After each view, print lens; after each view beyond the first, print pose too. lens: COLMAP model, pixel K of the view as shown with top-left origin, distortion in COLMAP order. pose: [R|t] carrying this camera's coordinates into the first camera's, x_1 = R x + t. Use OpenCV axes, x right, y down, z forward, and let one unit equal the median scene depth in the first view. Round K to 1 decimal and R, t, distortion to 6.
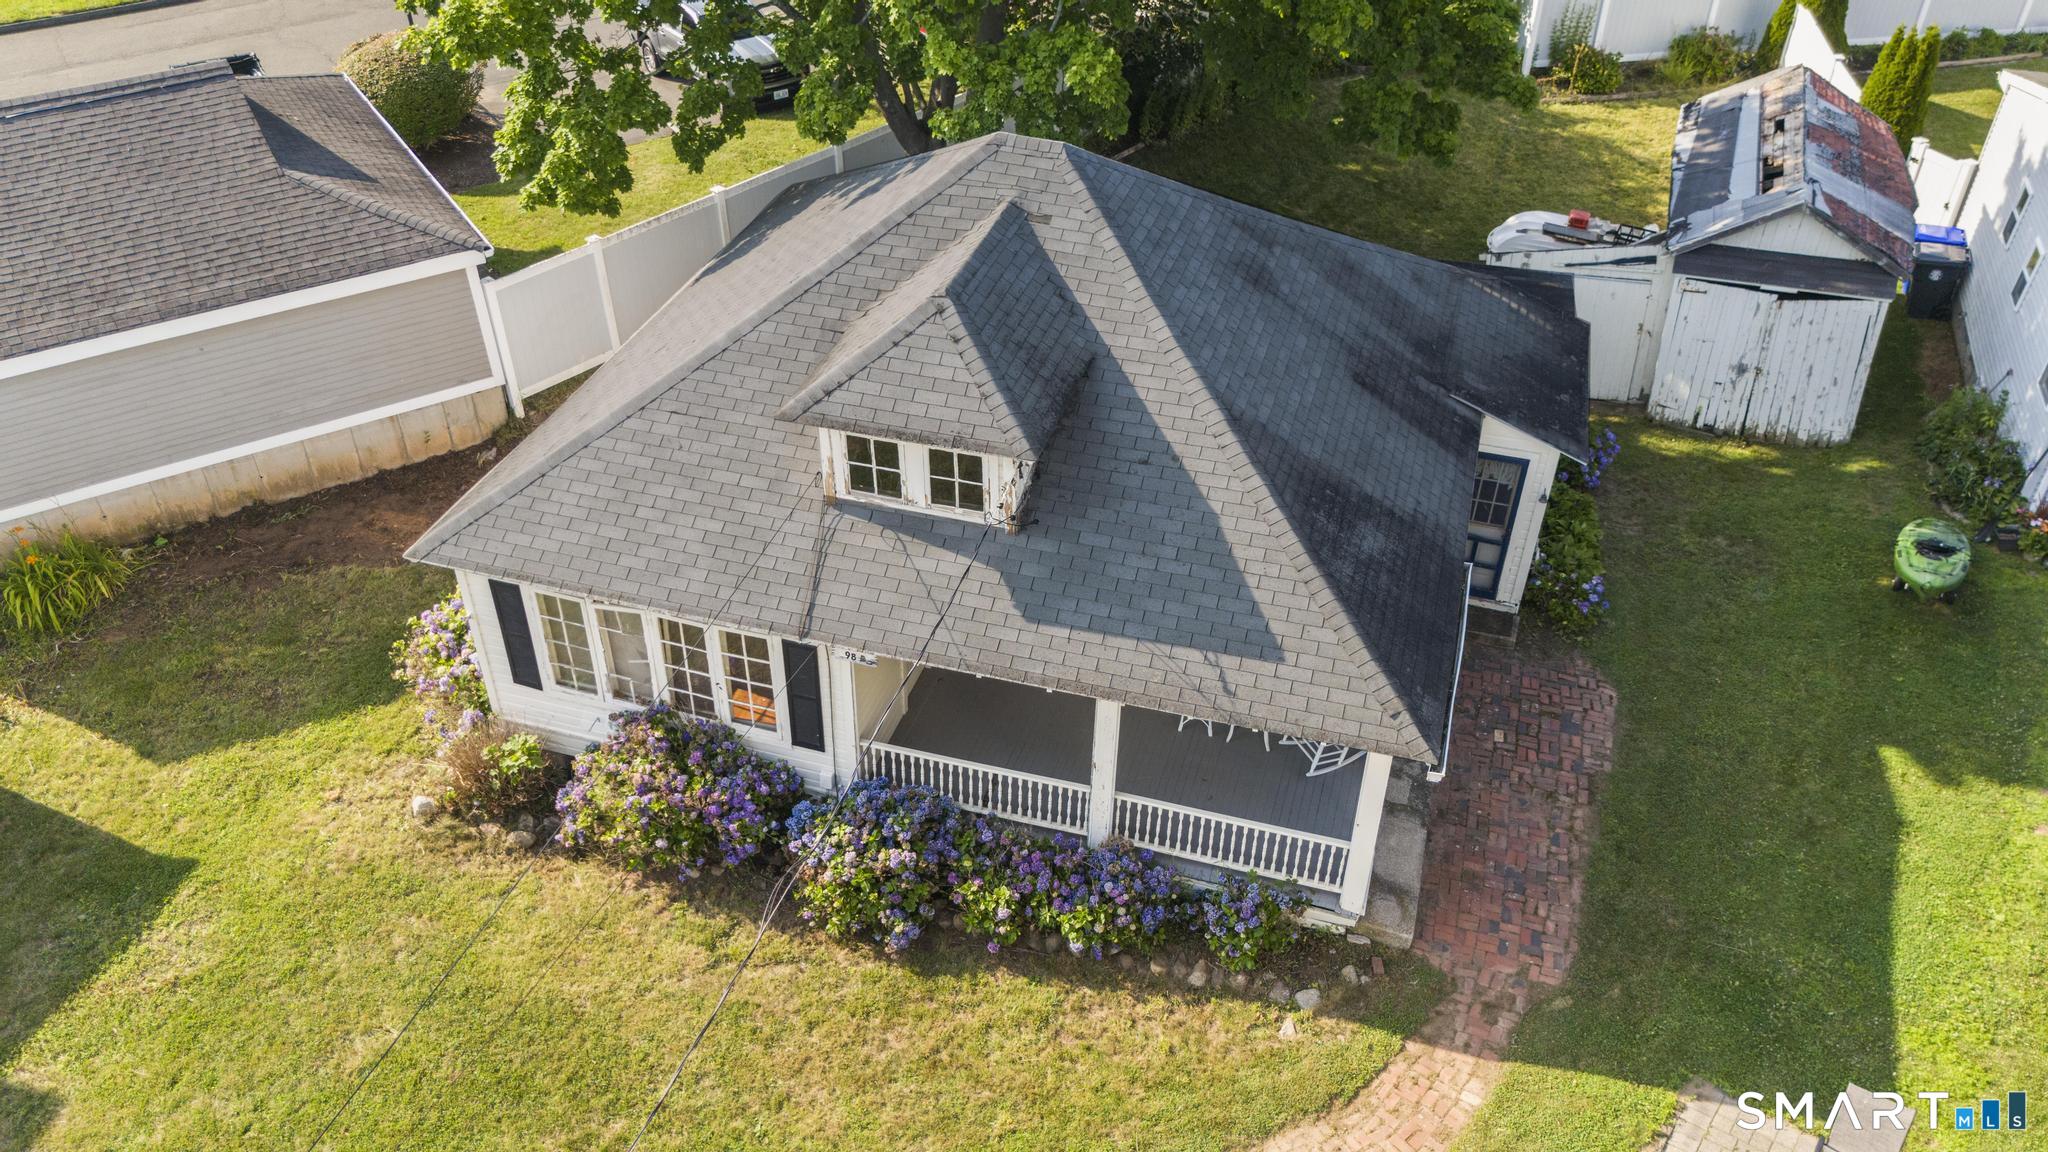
lens RADIAL K [[1514.2, 0, 1024.0], [0, 1514.2, 576.0], [0, 0, 1]] dist [0.040954, 0.001578]
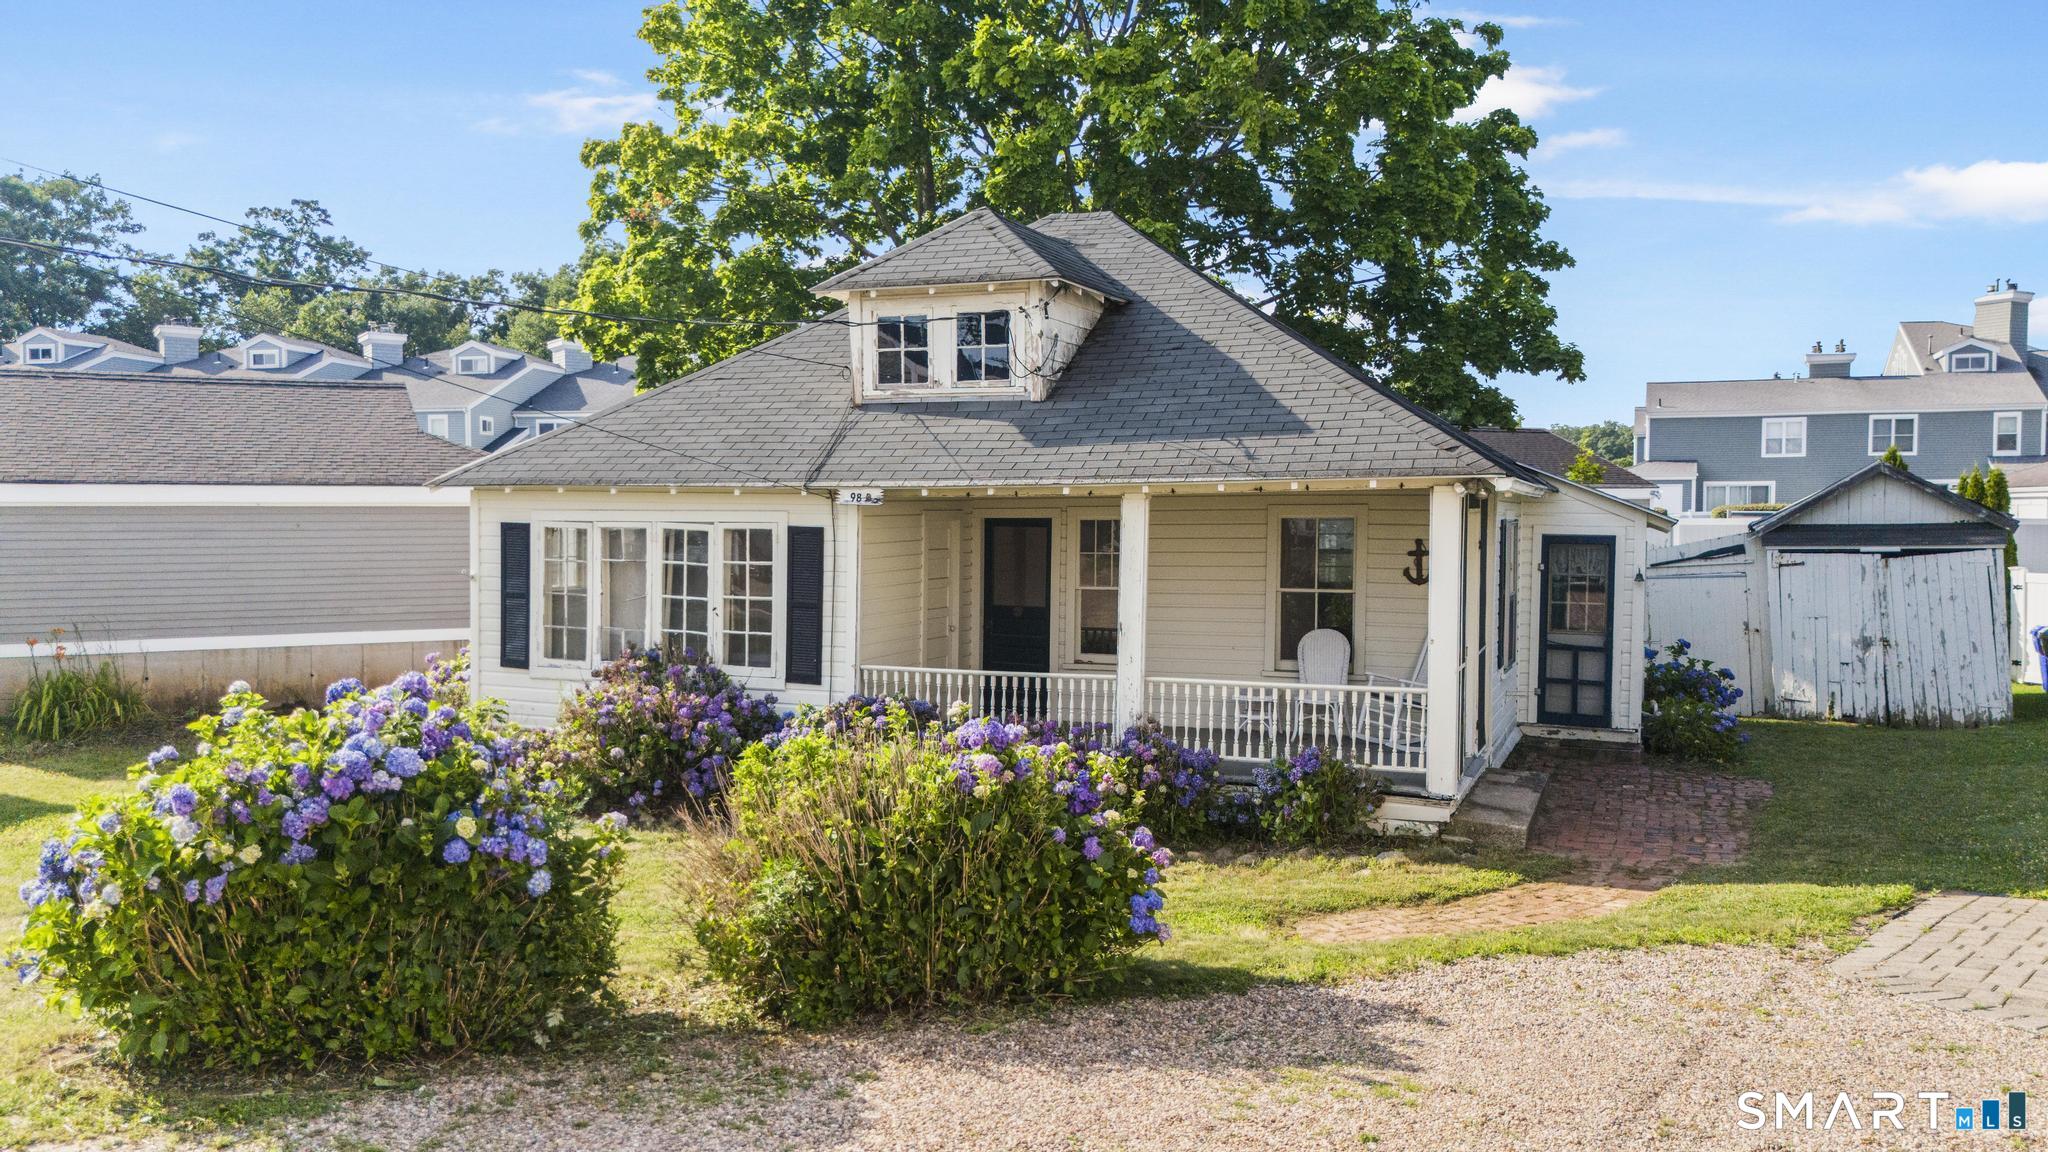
lens RADIAL K [[1496.3, 0, 1024.0], [0, 1496.3, 576.0], [0, 0, 1]] dist [0.095206, -0.103248]
pose [[0.995588, 0.007693, -0.093513, 0.066818], [-0.059439, 0.822860, -0.565127, 0.547405], [0.072601, 0.568192, 0.819687, 0.258076]]
